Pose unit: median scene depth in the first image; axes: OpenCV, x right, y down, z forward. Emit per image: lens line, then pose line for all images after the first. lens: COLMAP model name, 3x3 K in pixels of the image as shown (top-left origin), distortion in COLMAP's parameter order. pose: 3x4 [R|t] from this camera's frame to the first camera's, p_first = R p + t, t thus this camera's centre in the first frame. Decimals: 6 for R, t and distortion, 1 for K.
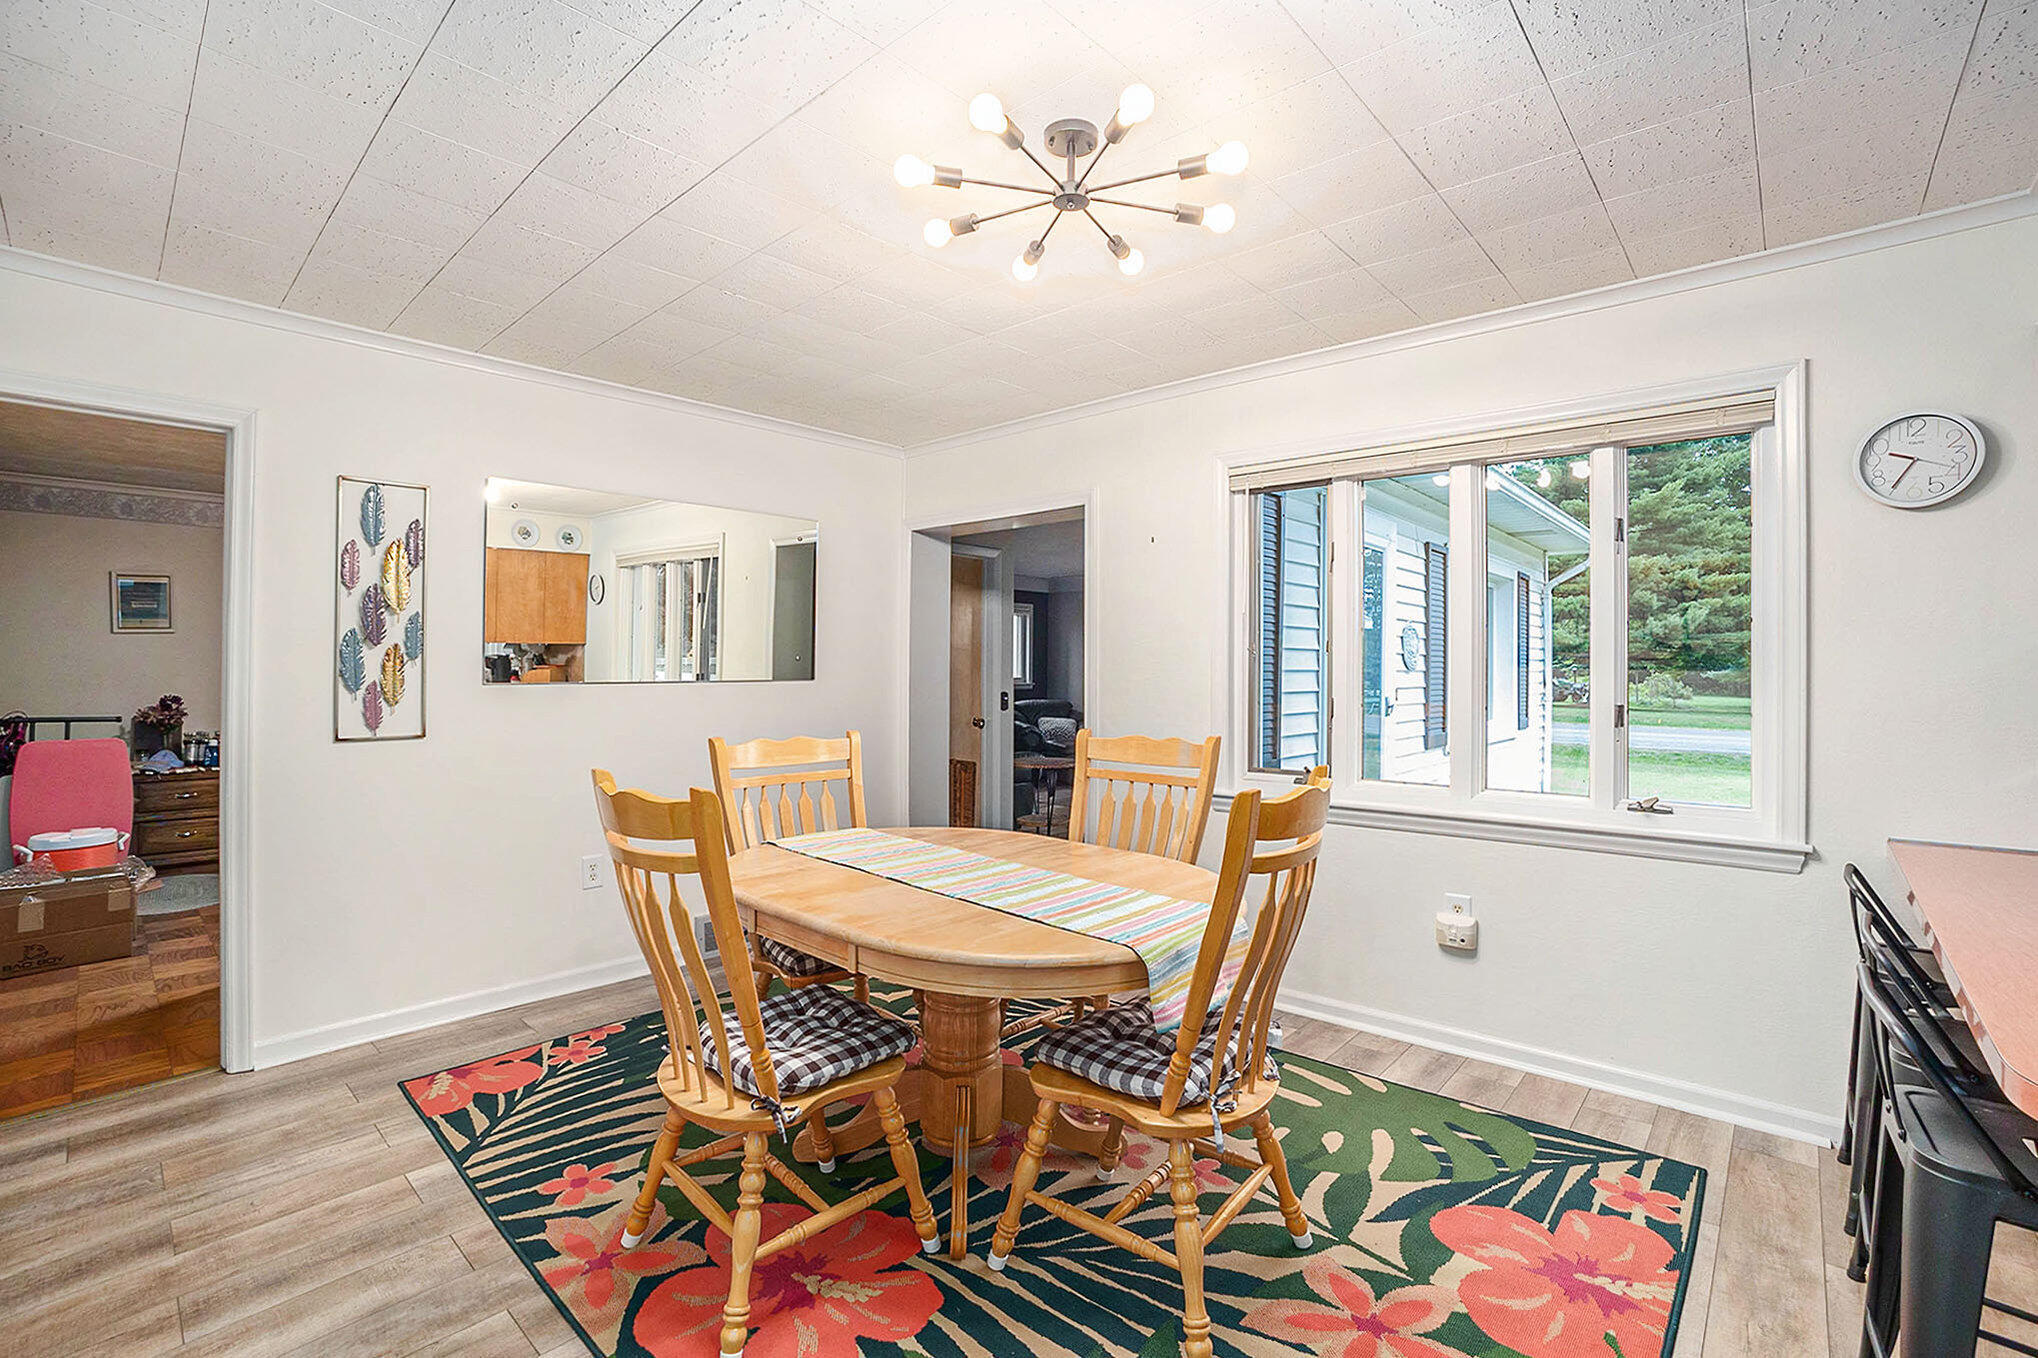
lens RADIAL K [[910.5, 0, 1020.4], [0, 910.5, 675.0], [0, 0, 1]] dist [-0.028502, 0.001603]
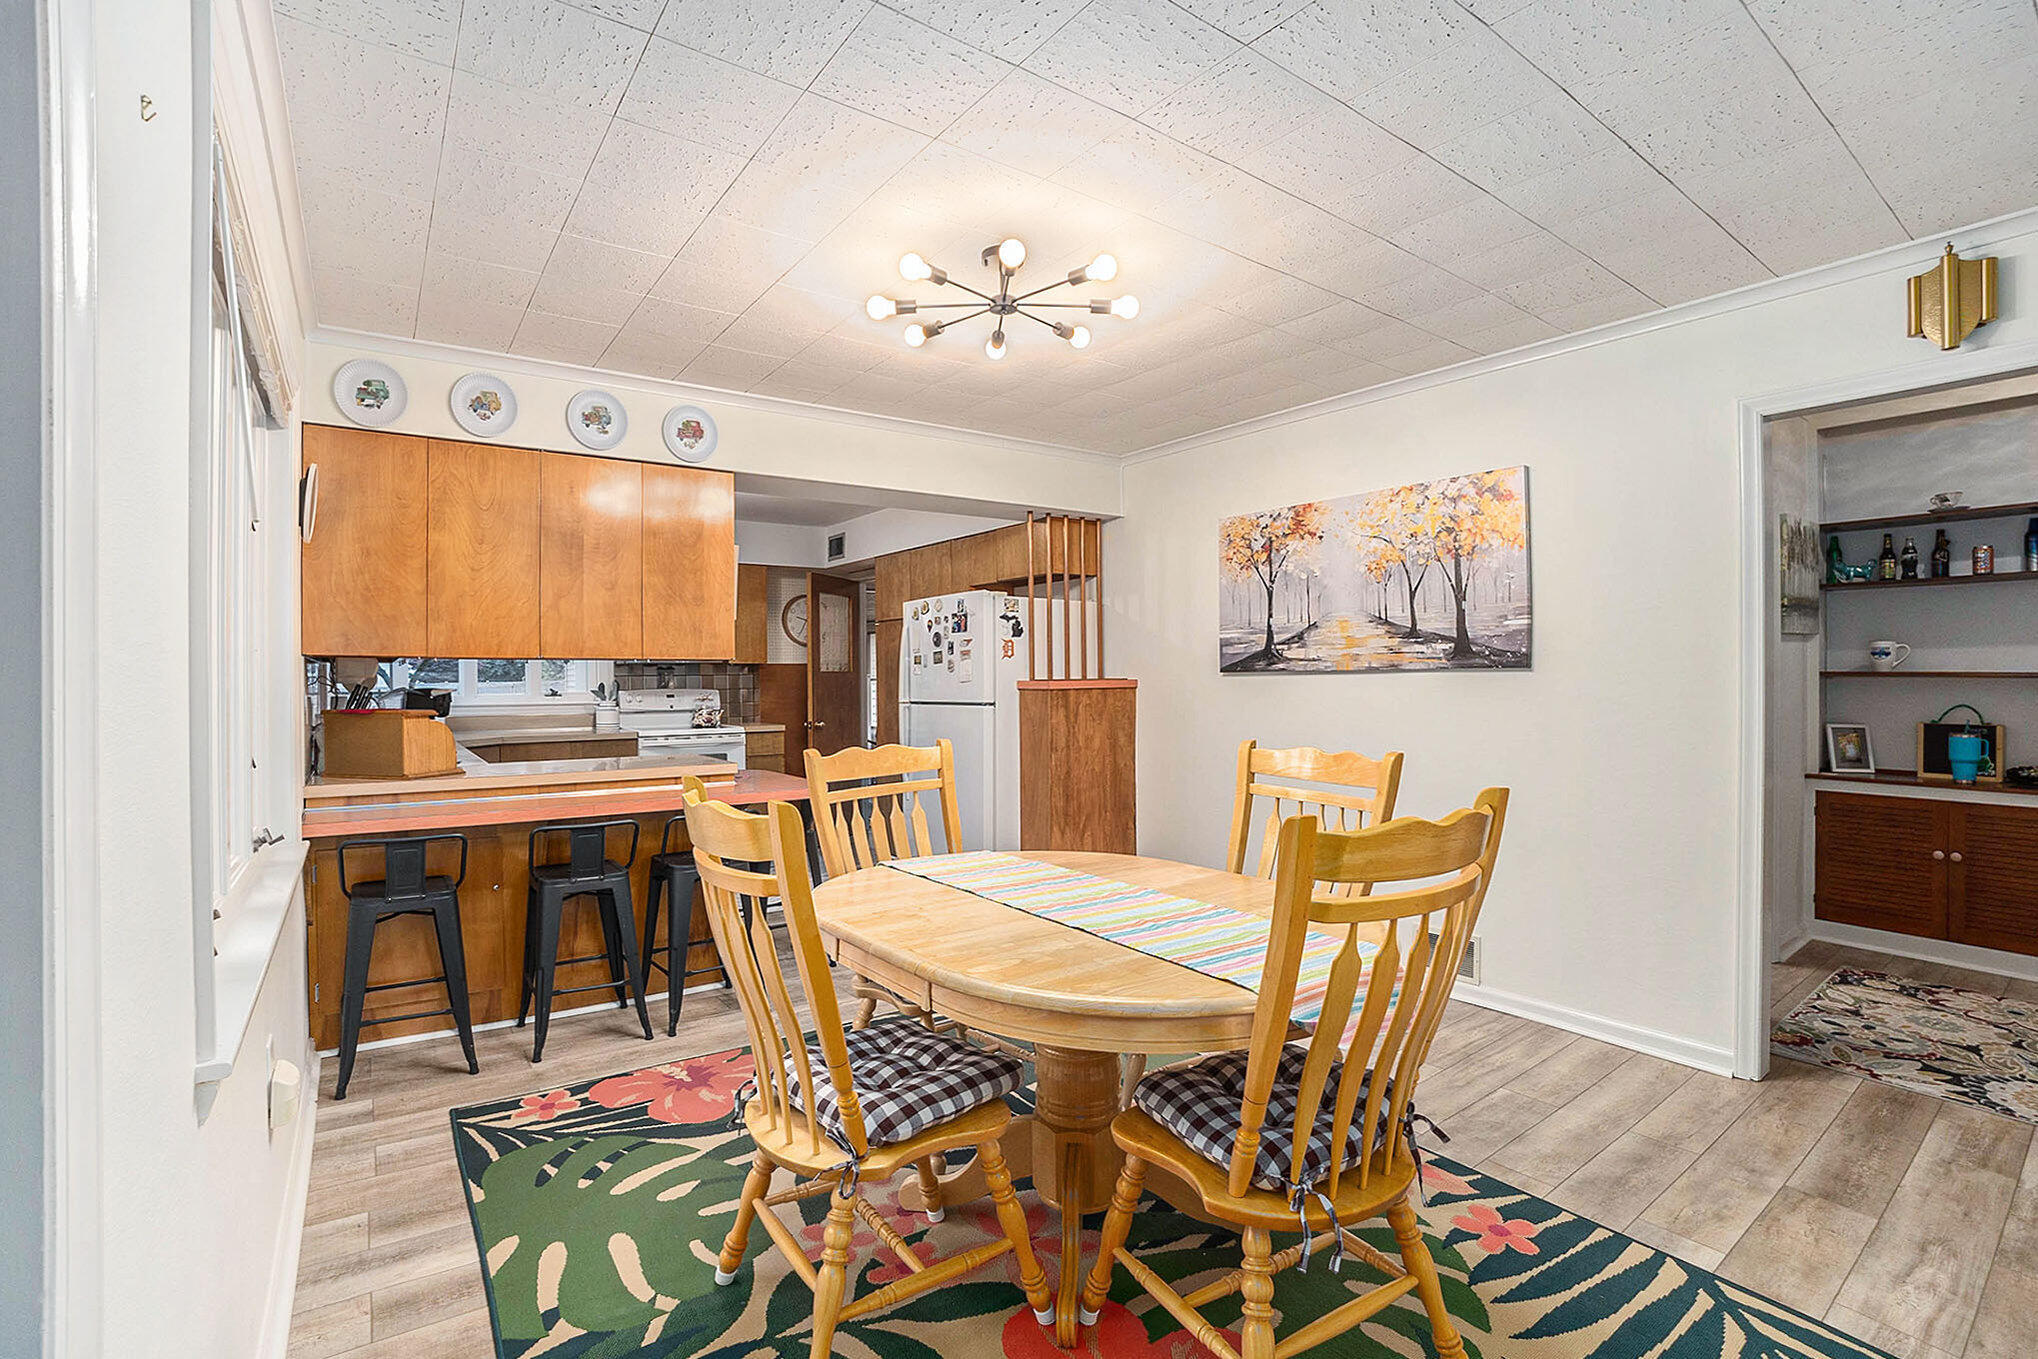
lens RADIAL K [[910.5, 0, 1017.4], [0, 910.5, 675.4], [0, 0, 1]] dist [-0.028502, 0.001603]
pose [[-0.977949, 0.012497, 0.208472, -0.202394], [0.012948, 0.999916, 0.000801, -0.006685], [-0.208444, 0.003483, -0.978028, 1.927588]]
